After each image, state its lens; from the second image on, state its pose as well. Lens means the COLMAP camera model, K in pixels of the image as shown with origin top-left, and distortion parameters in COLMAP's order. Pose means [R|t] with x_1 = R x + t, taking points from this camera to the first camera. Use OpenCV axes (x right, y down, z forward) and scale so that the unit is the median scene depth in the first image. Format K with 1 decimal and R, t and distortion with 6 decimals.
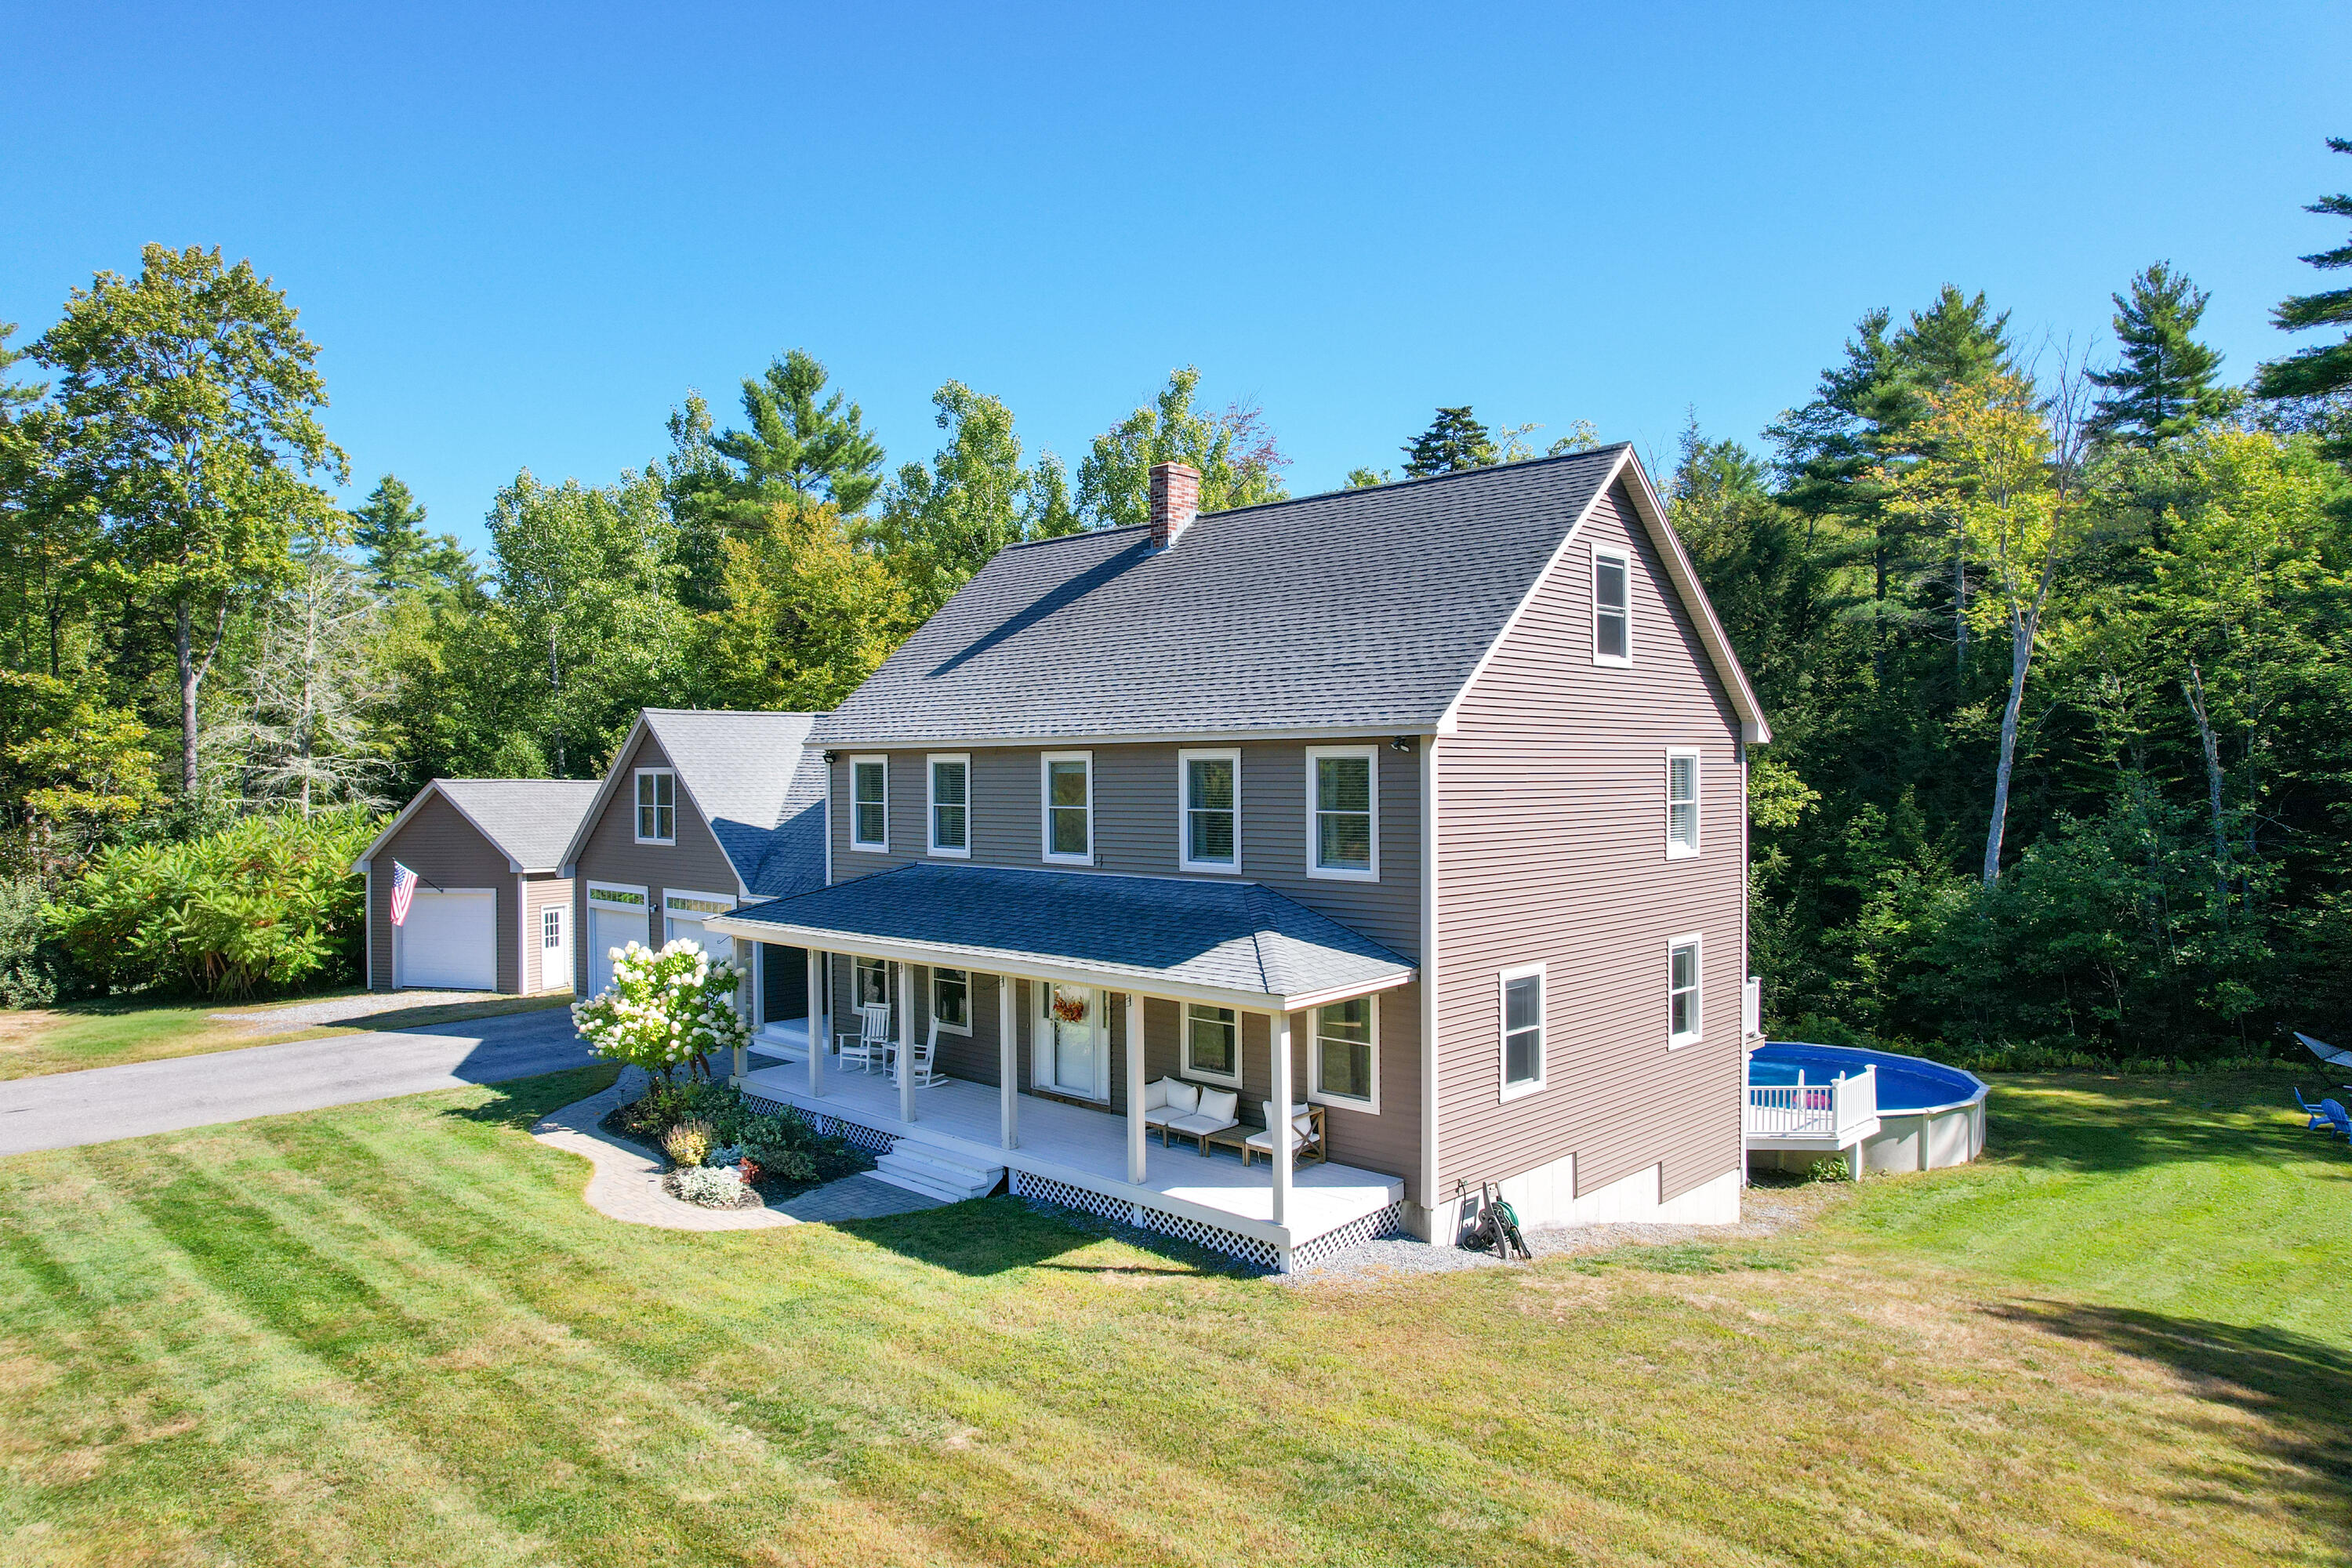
lens RADIAL K [[1505.4, 0, 1174.0], [0, 1505.4, 780.2], [0, 0, 1]] dist [-0.079271, 0.071209]
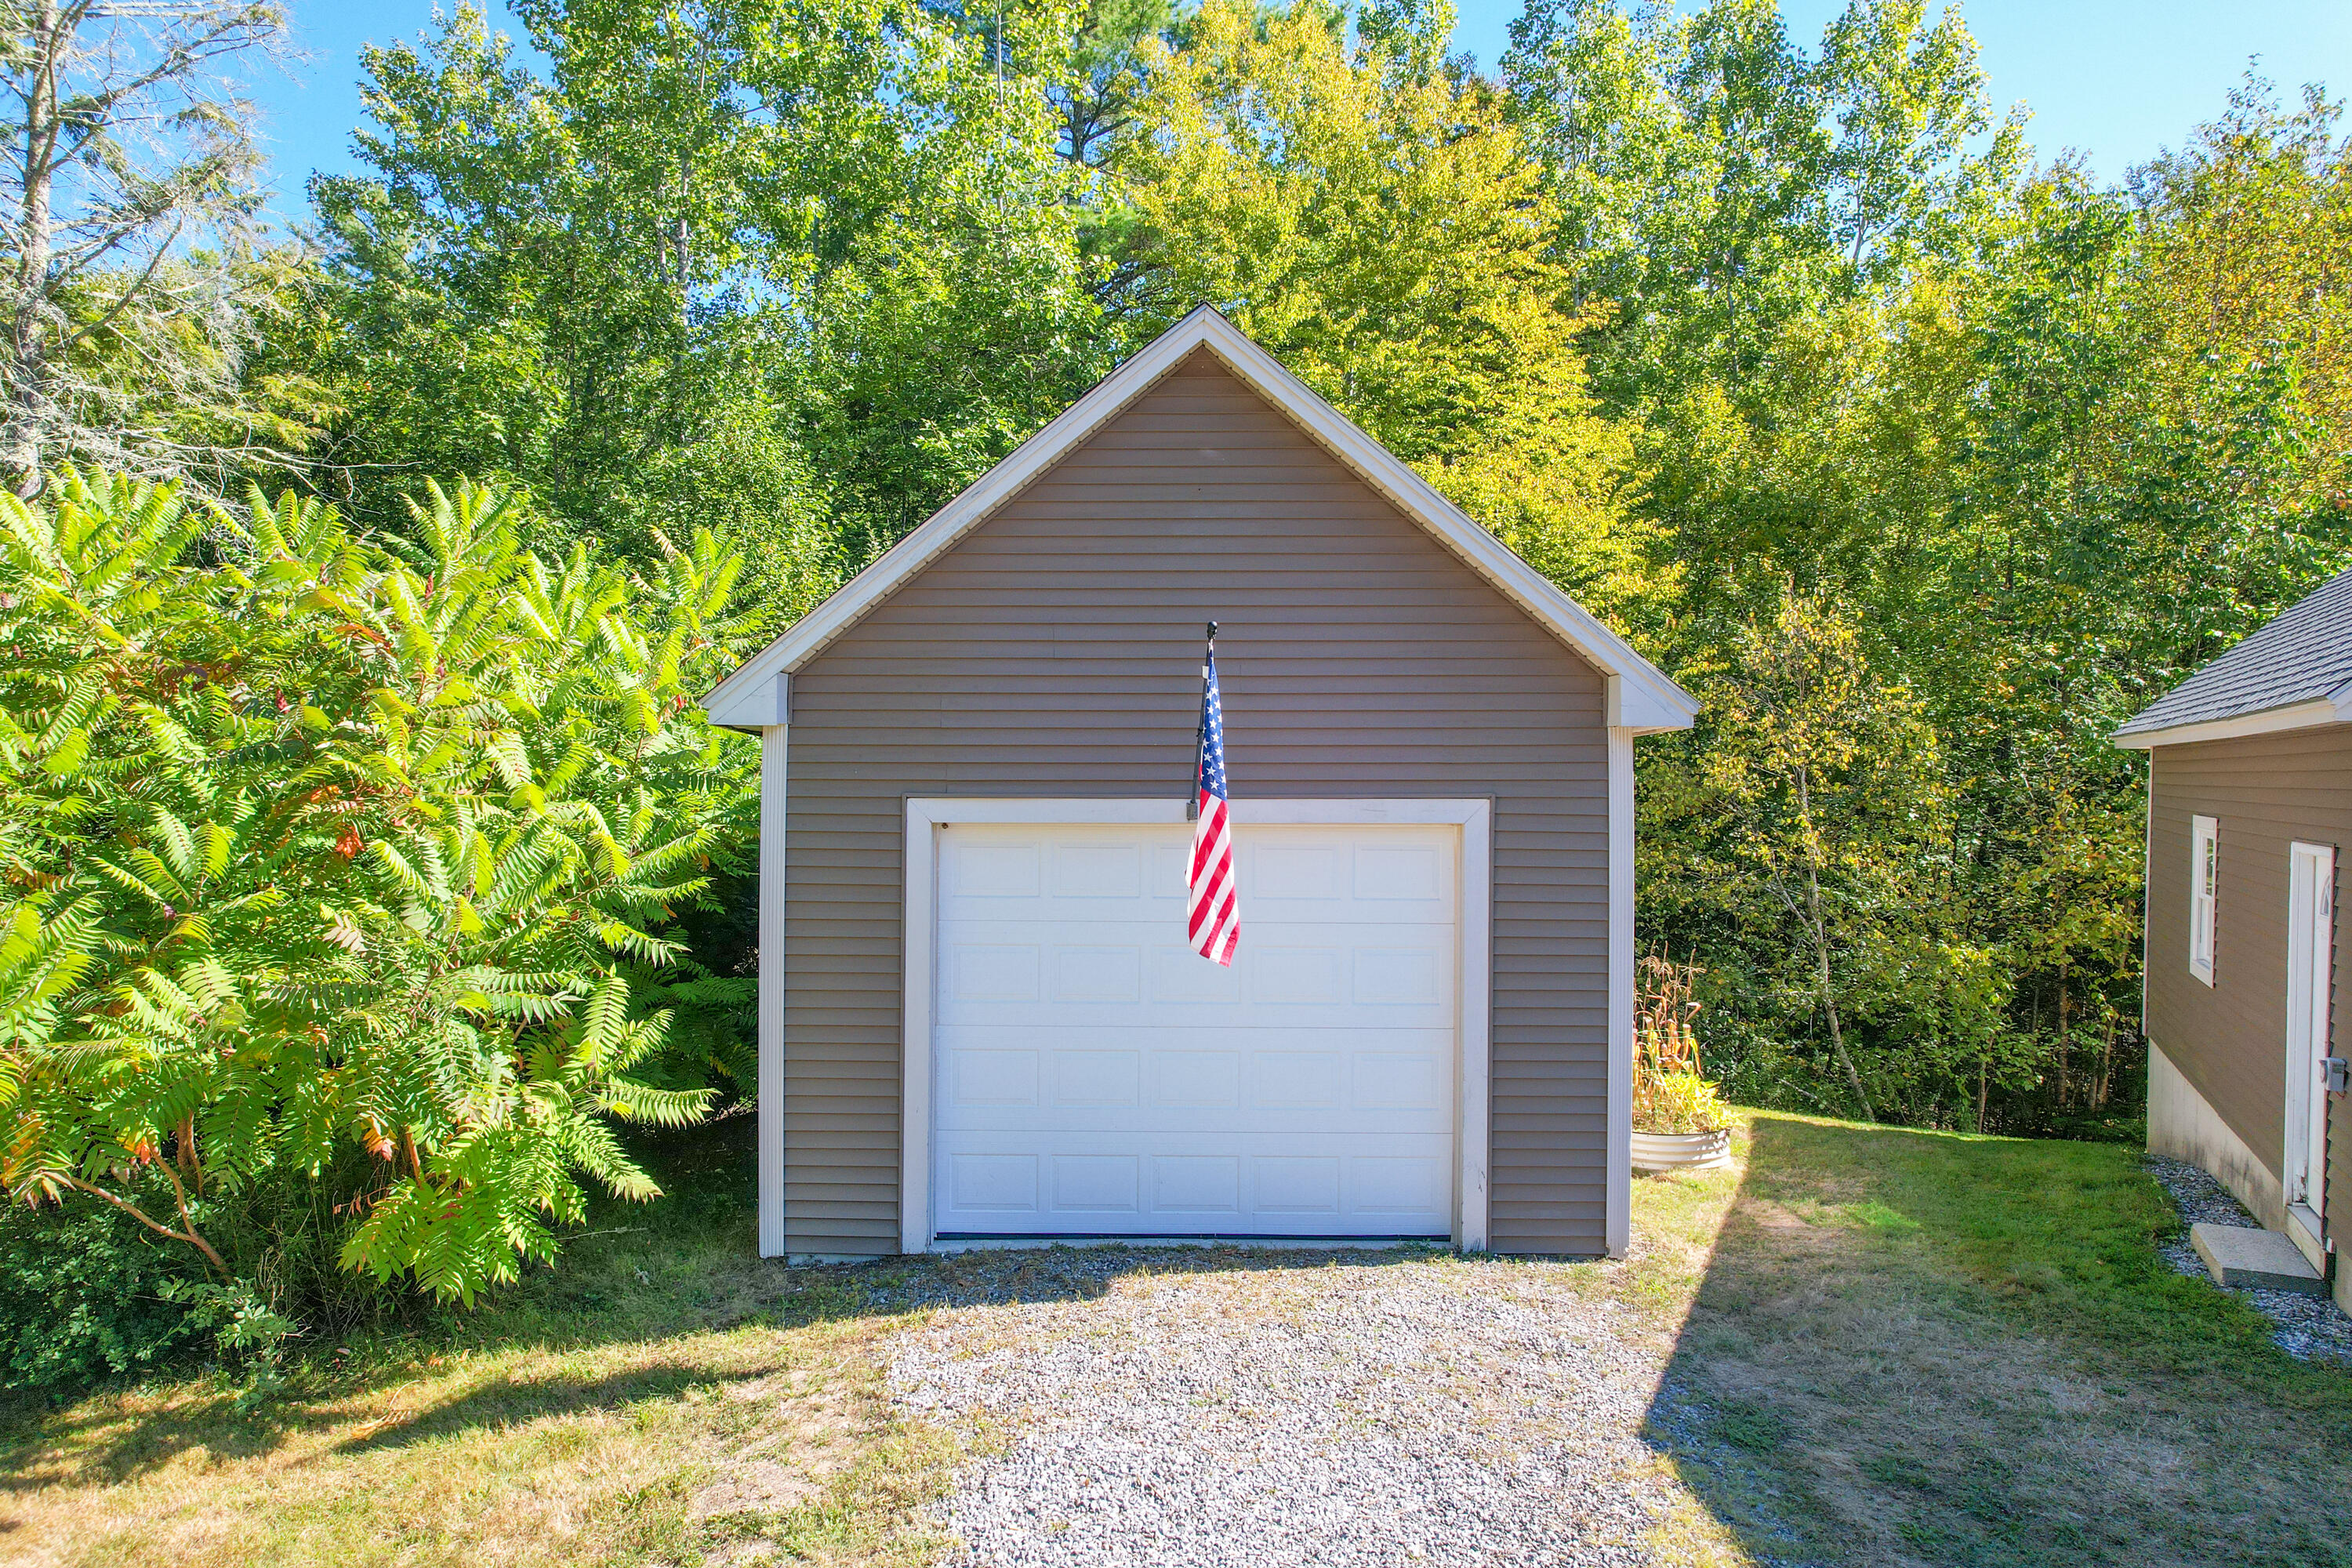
lens RADIAL K [[1551.7, 0, 1188.9], [0, 1551.7, 782.6], [0, 0, 1]] dist [-0.081945, 0.067719]
pose [[0.947641, 0.024489, 0.318398, -0.996629], [-0.025003, 0.999684, -0.002473, 0.123418], [-0.318358, -0.005618, 0.947954, 1.356563]]
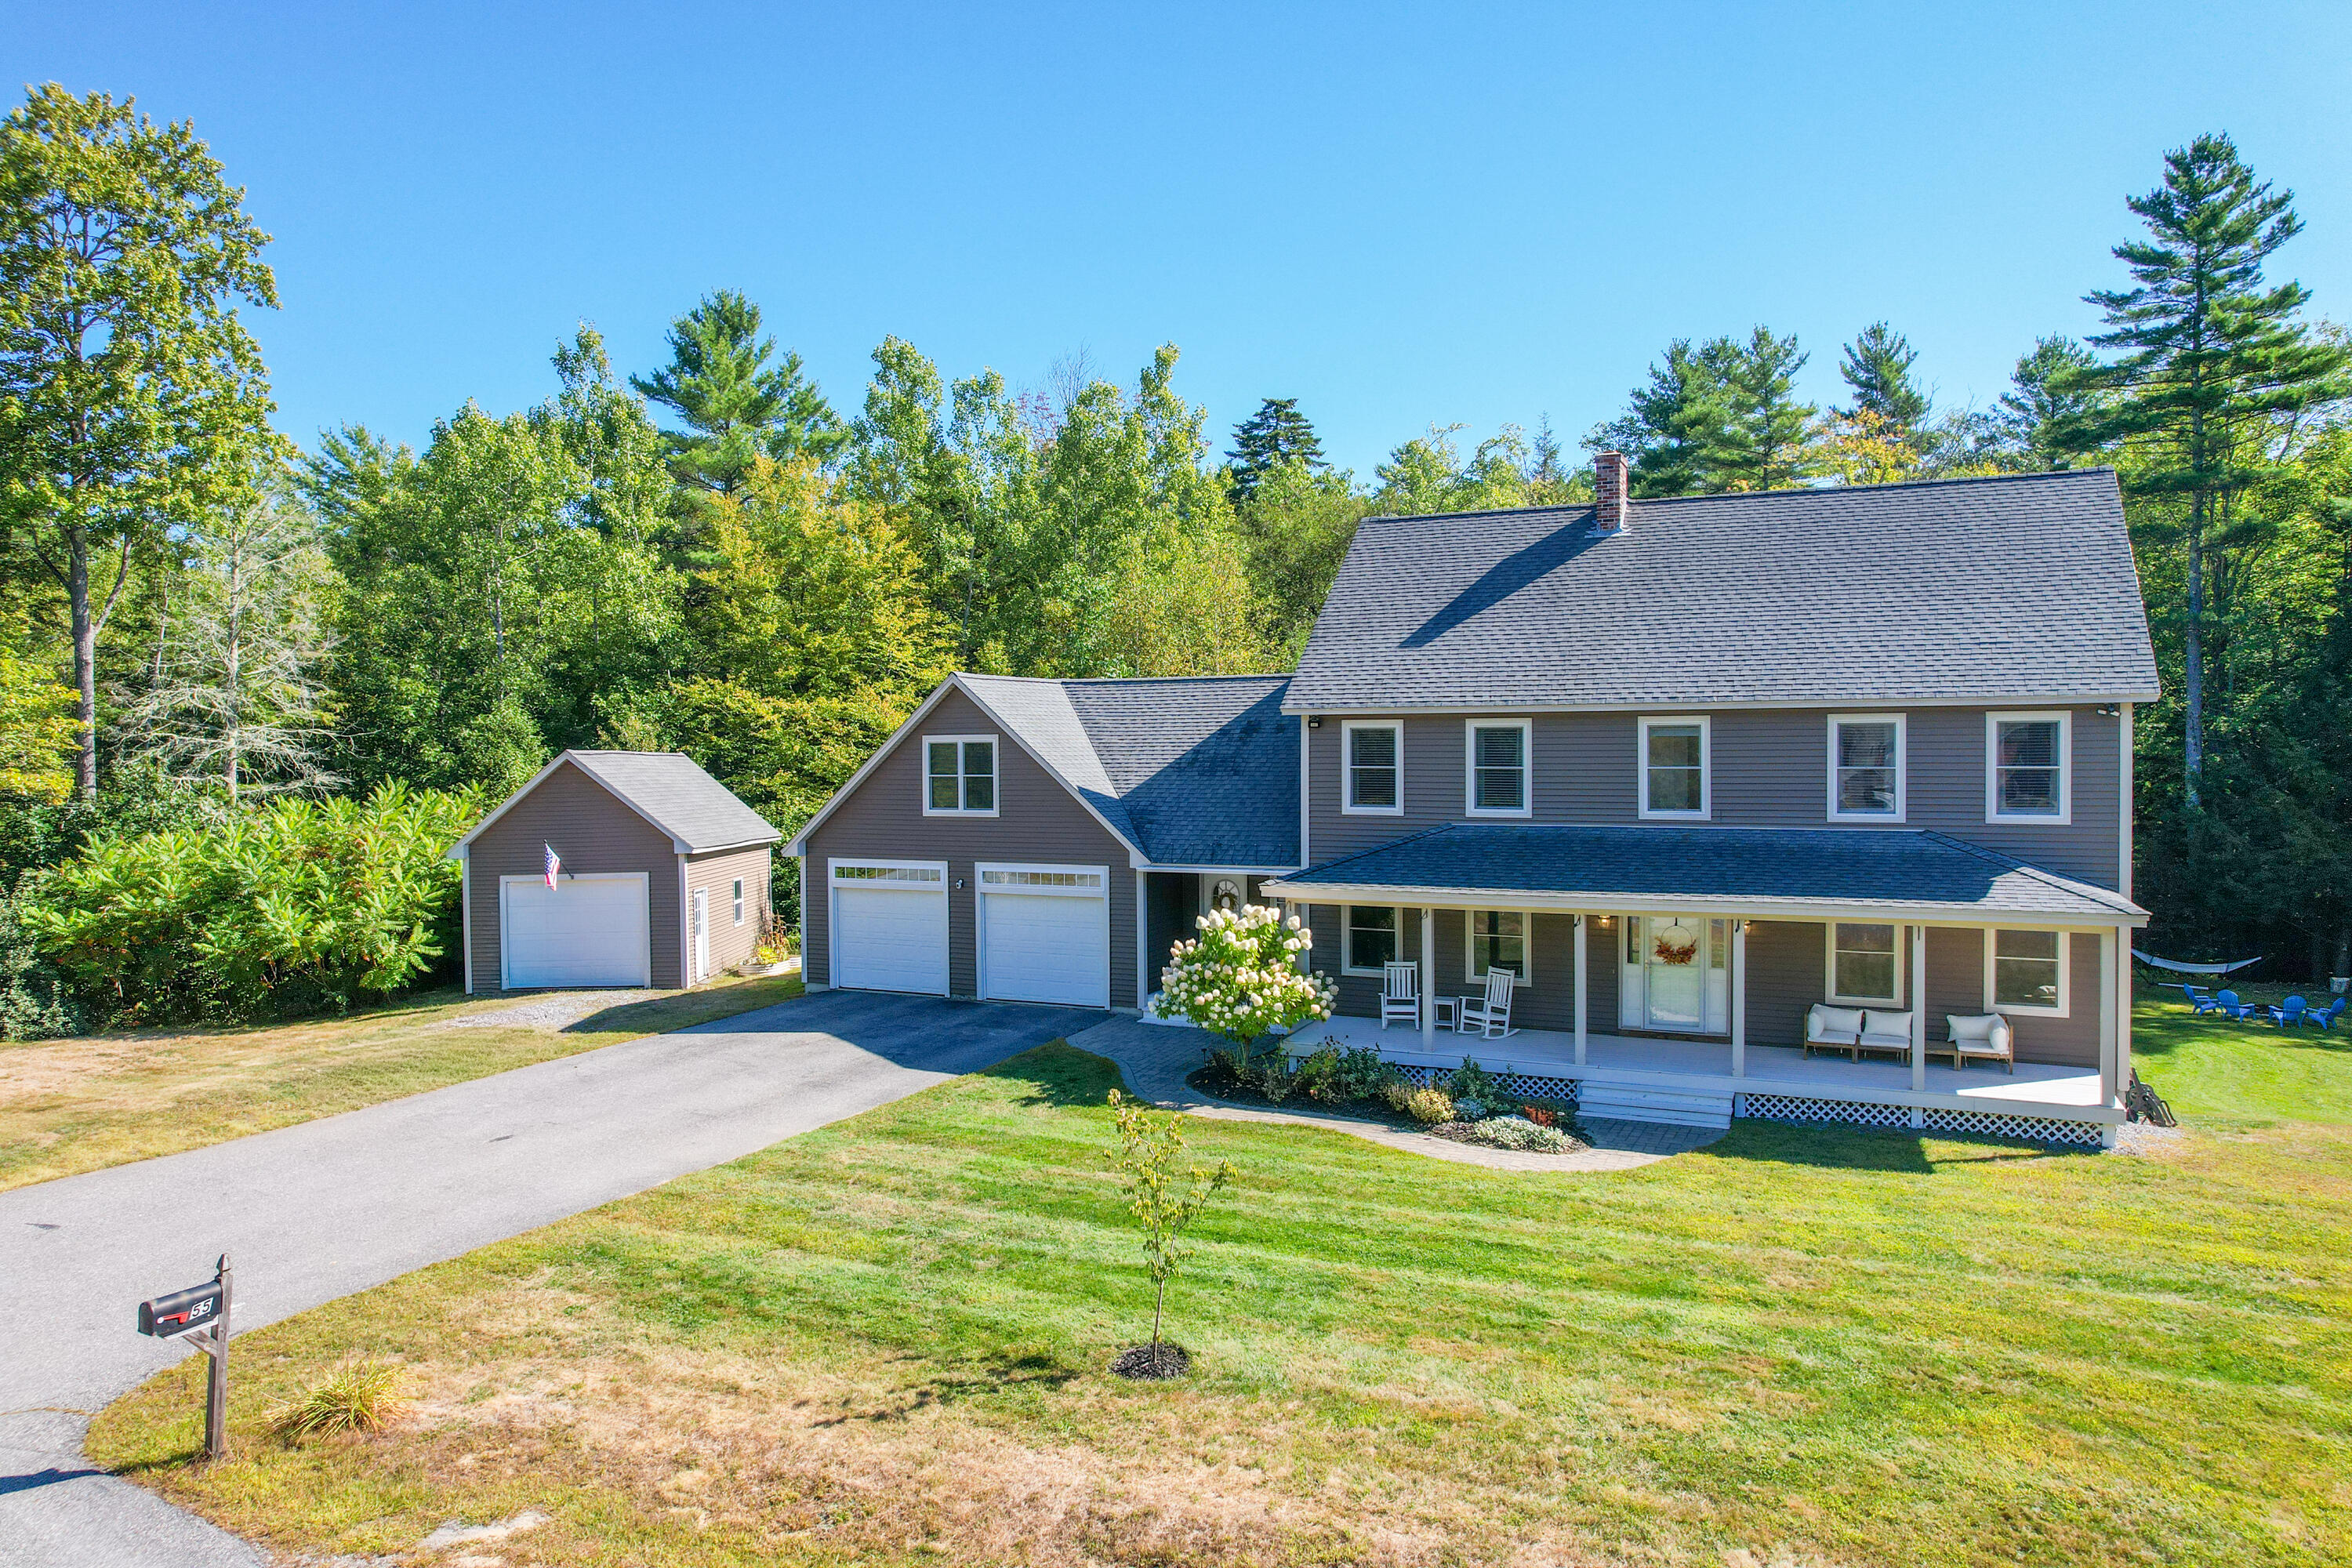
lens RADIAL K [[1503.0, 0, 1168.5], [0, 1503.0, 780.5], [0, 0, 1]] dist [-0.073367, 0.064542]
pose [[0.948441, -0.008554, 0.316838, -0.766028], [0.004049, 0.999881, 0.014876, 0.009734], [-0.316928, -0.012826, 0.948363, 0.088931]]
